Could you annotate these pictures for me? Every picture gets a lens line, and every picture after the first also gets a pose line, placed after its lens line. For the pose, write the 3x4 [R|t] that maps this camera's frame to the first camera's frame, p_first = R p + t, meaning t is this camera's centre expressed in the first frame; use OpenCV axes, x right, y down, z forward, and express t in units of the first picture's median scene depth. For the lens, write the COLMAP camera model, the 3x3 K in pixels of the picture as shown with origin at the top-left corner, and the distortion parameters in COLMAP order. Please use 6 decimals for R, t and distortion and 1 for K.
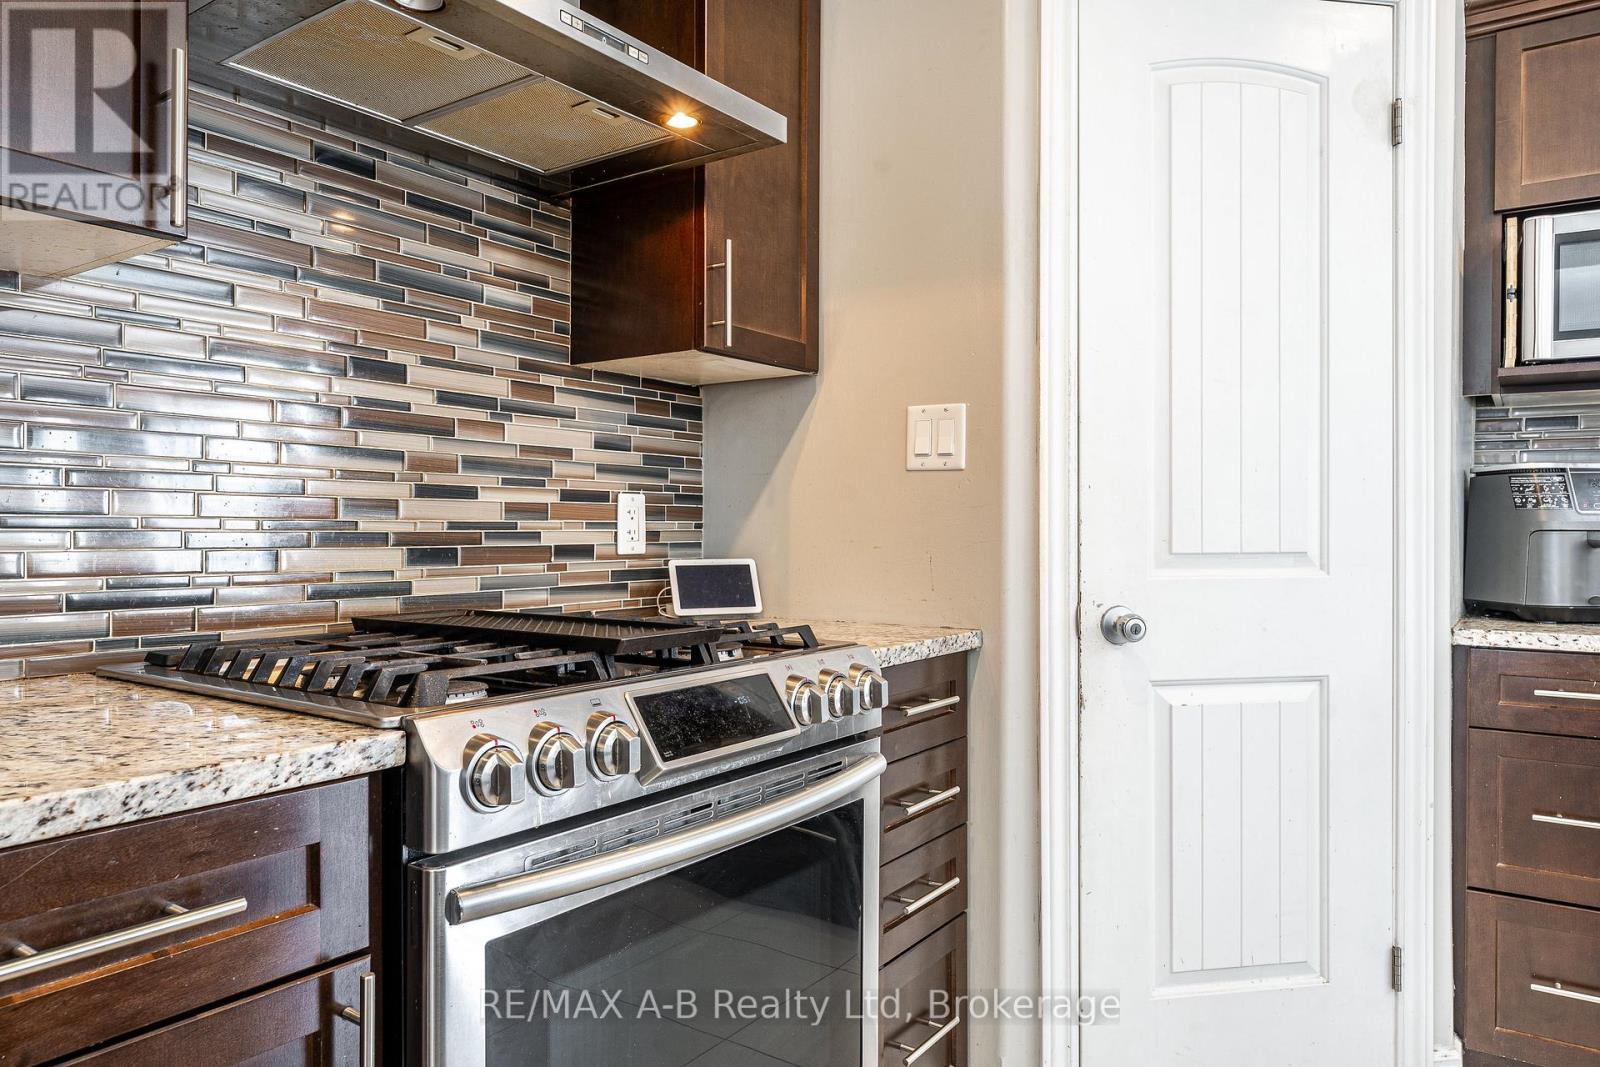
lens RADIAL K [[1058.3, 0, 782.5], [0, 1058.3, 538.1], [0, 0, 1]] dist [-0.005391, 0.000064]
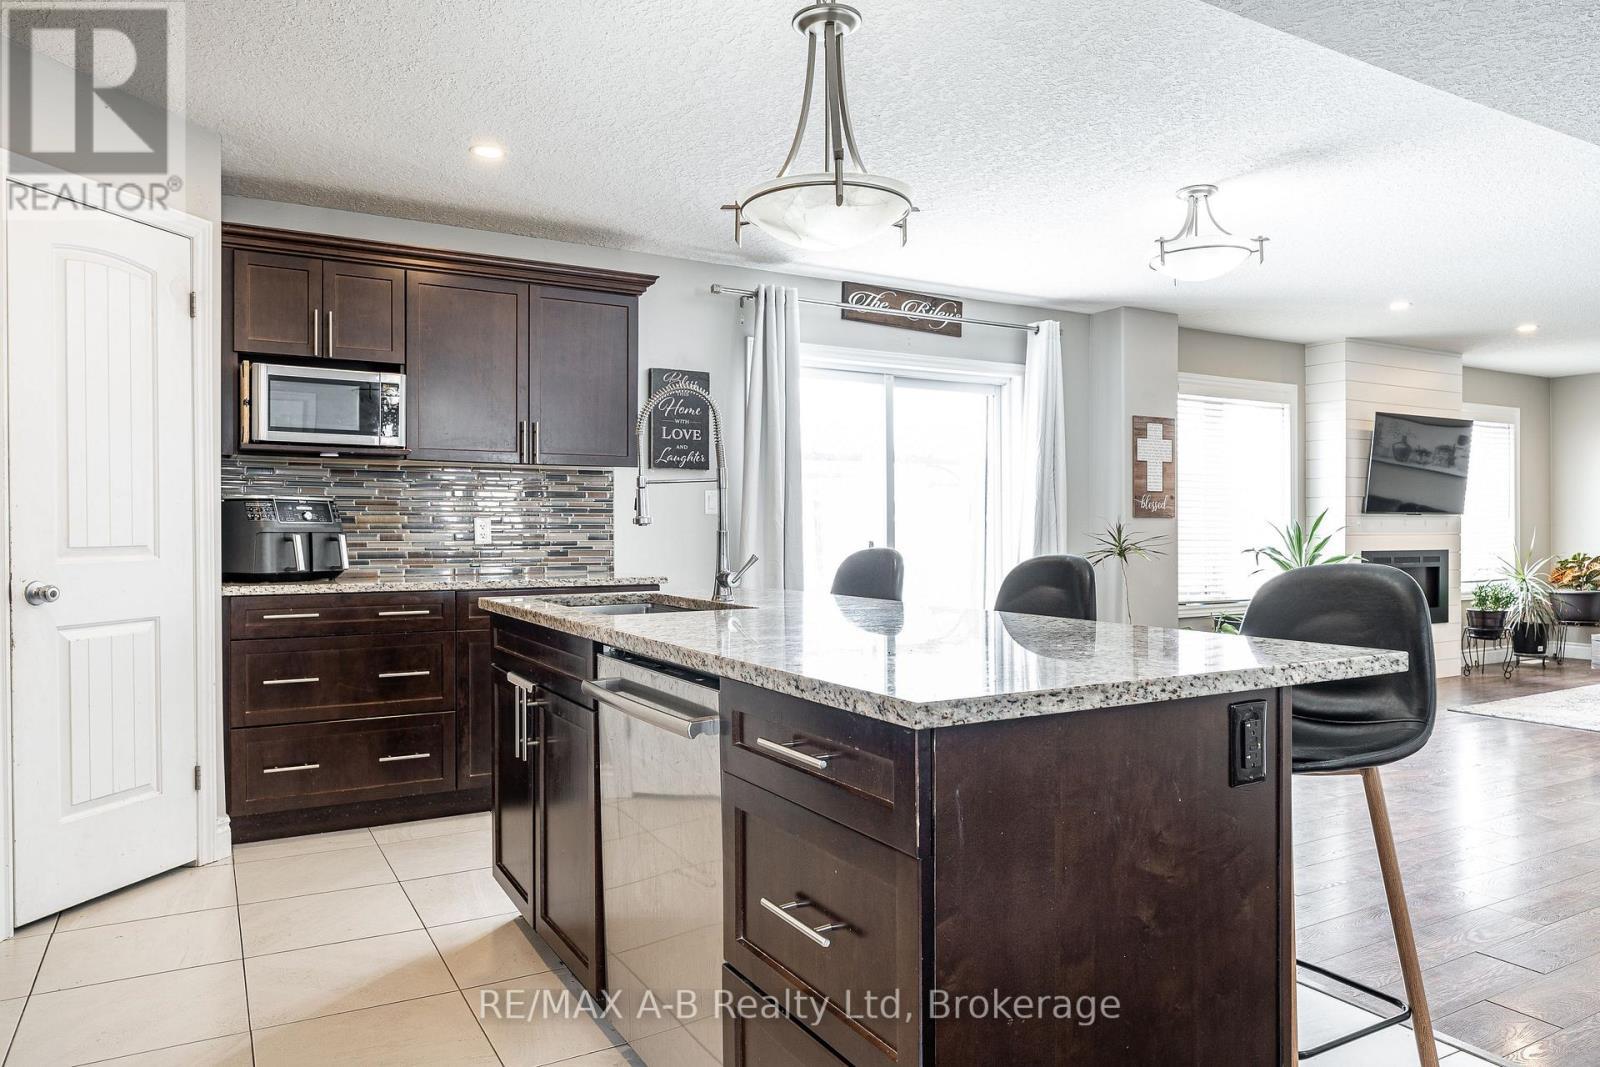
lens RADIAL K [[1058.3, 0, 782.5], [0, 1058.3, 538.1], [0, 0, 1]] dist [-0.005391, 0.000064]
pose [[0.428912, -0.008114, 0.903310, -0.599025], [0.008586, 0.999951, 0.004905, 0.001248], [-0.903306, 0.005652, 0.428961, -0.656656]]
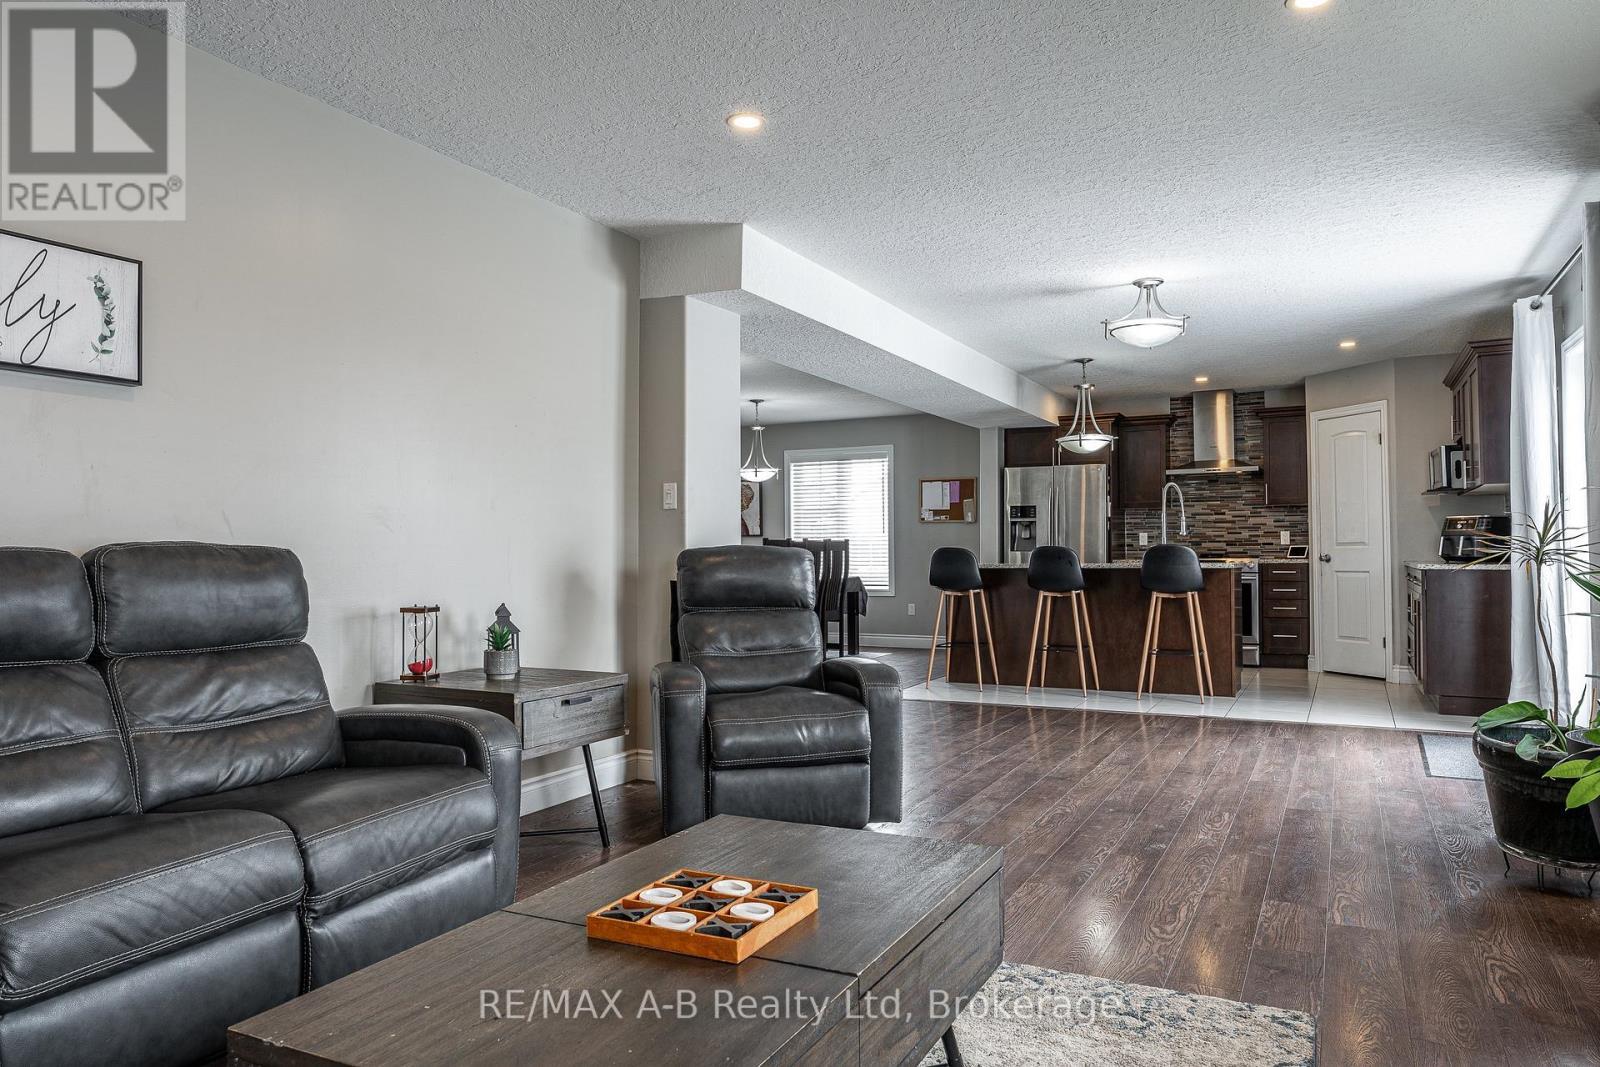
lens RADIAL K [[1058.3, 0, 782.5], [0, 1058.3, 538.1], [0, 0, 1]] dist [-0.005391, 0.000064]
pose [[0.134776, -0.013283, -0.990787, 4.256047], [0.001923, 0.999912, -0.013144, 0.045396], [0.990874, -0.000134, 0.134790, -1.847417]]
